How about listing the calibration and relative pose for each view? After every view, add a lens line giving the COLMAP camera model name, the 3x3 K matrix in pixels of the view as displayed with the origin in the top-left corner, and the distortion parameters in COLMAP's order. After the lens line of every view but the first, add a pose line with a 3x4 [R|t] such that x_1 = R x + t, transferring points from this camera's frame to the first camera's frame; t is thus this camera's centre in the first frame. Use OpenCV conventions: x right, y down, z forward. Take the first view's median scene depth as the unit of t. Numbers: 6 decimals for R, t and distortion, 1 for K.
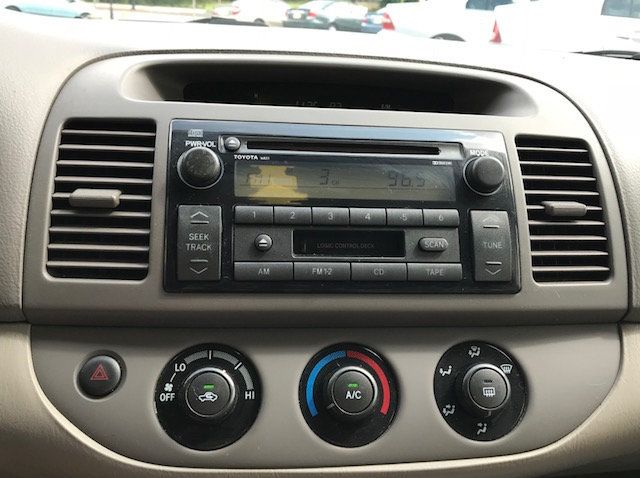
lens RADIAL K [[523.1, 0, 321.5], [0, 523.1, 236.9], [0, 0, 1]] dist [0.022338, 0.001647]
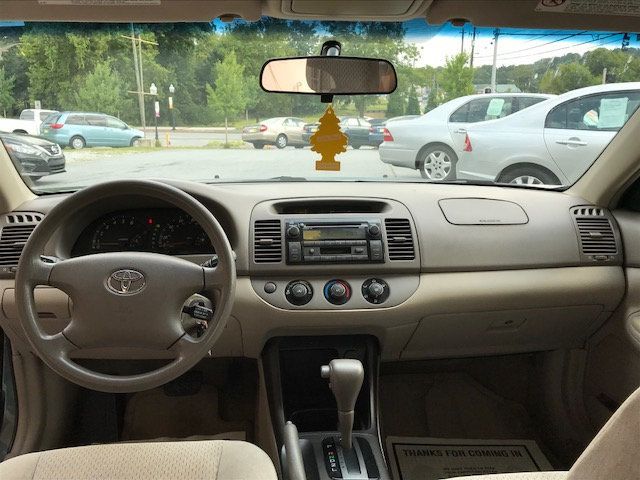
lens RADIAL K [[523.1, 0, 320.8], [0, 523.1, 242.6], [0, 0, 1]] dist [0.022338, 0.001647]
pose [[0.998396, -0.050372, -0.025833, 0.047360], [0.045816, 0.987022, -0.153913, 0.497589], [0.033250, 0.152483, 0.987747, -2.518864]]
